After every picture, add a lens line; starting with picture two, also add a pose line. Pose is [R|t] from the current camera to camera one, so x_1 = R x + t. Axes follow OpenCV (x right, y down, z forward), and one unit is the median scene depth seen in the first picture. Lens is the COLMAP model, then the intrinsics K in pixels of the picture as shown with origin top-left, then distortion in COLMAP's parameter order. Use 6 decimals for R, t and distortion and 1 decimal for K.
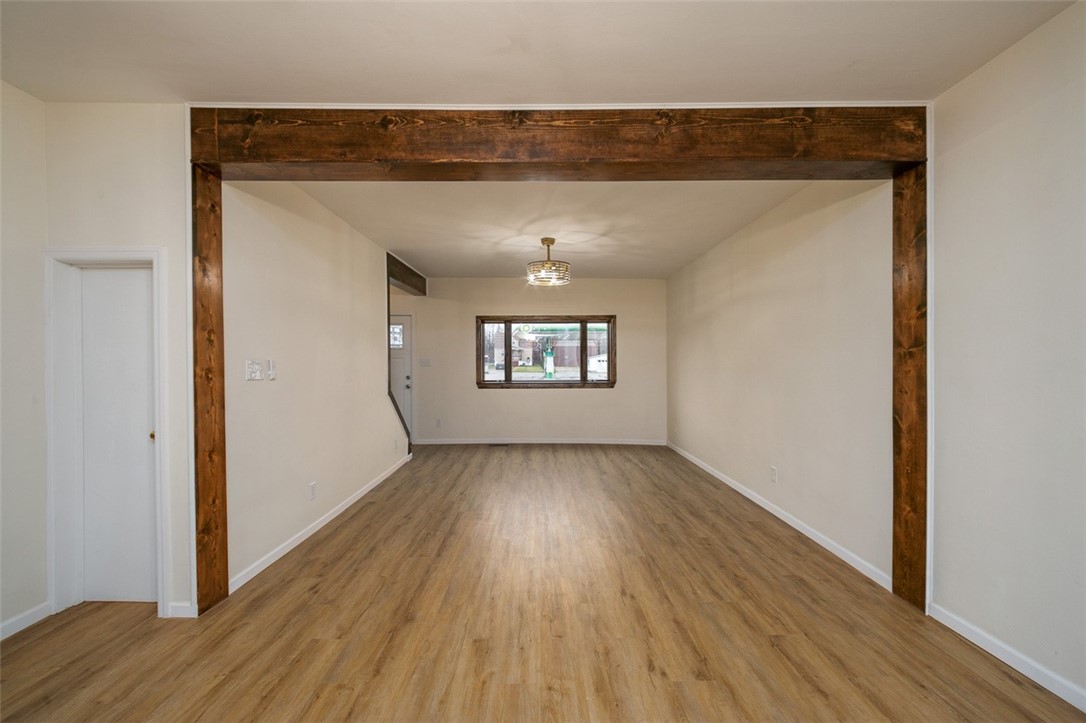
lens RADIAL K [[460.8, 0, 543.0], [0, 460.8, 361.5], [0, 0, 1]] dist [-0.000716, 0.000100]
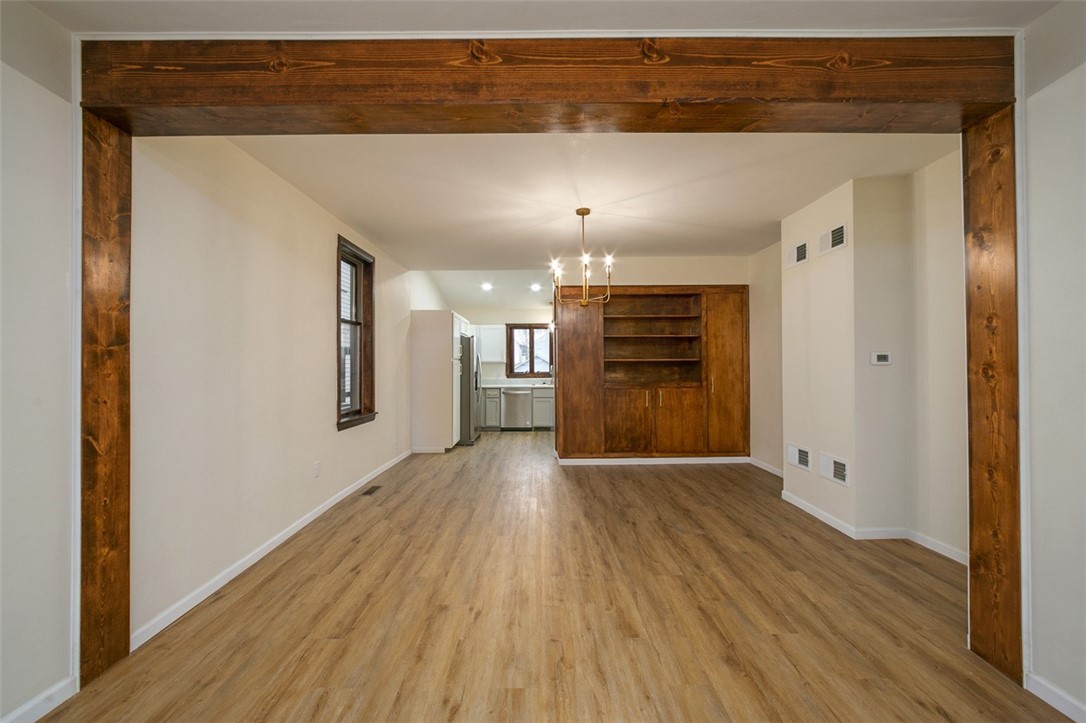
lens RADIAL K [[460.8, 0, 543.0], [0, 460.8, 361.5], [0, 0, 1]] dist [-0.000716, 0.000100]
pose [[-0.999957, 0.009231, -0.000311, 0.047871], [0.009233, 0.999891, -0.011504, 0.014176], [0.000205, -0.011507, -0.999934, 1.806118]]
